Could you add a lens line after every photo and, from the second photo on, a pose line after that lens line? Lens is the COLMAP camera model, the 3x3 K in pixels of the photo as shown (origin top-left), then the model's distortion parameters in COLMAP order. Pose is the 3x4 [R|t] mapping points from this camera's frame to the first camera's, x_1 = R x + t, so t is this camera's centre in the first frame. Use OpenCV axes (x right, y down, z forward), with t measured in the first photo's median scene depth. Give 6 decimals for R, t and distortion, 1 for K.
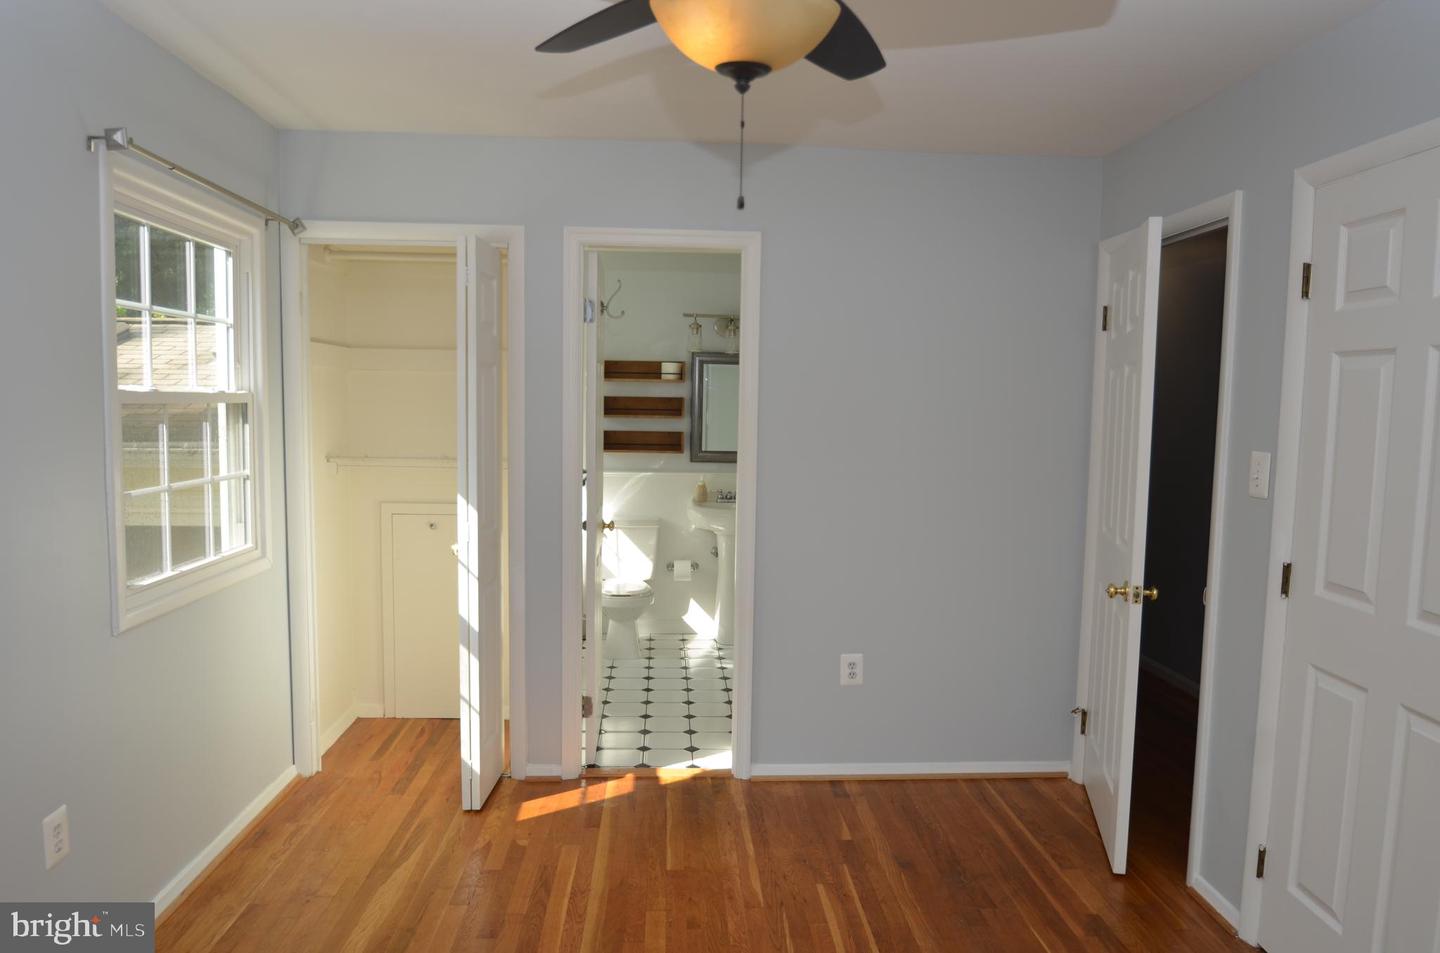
lens RADIAL K [[951.8, 0, 718.0], [0, 951.8, 481.1], [0, 0, 1]] dist [-0.029043, -0.003542]
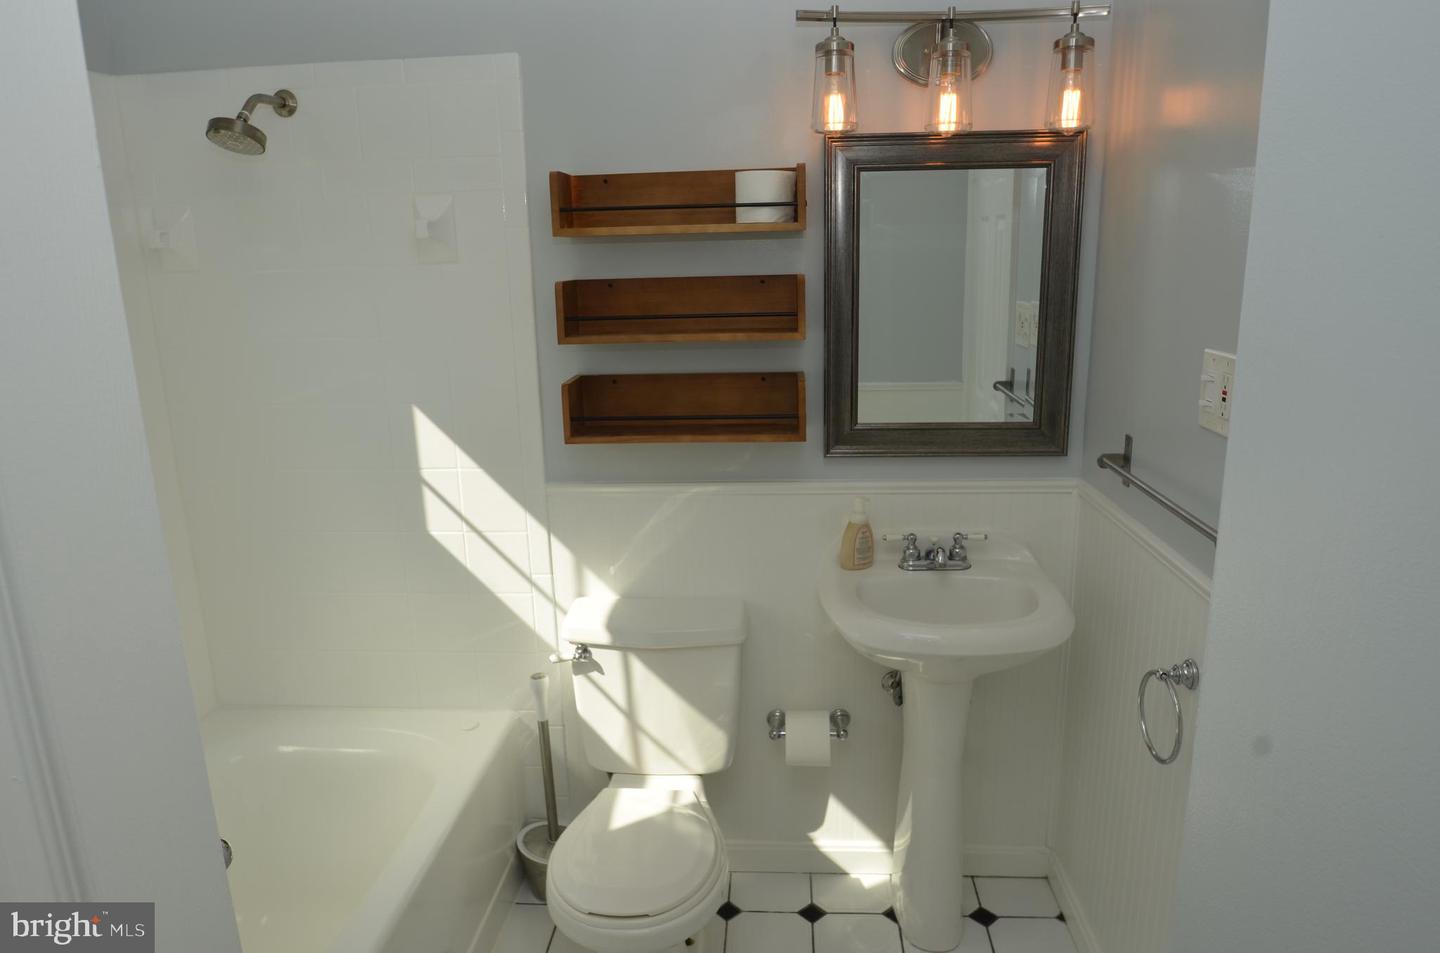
lens RADIAL K [[951.8, 0, 721.4], [0, 951.8, 469.6], [0, 0, 1]] dist [-0.029043, -0.003542]
pose [[0.991168, -0.009434, -0.132279, -0.020768], [0.030898, 0.986444, 0.161164, -0.074903], [0.128966, -0.163827, 0.978023, 0.650133]]
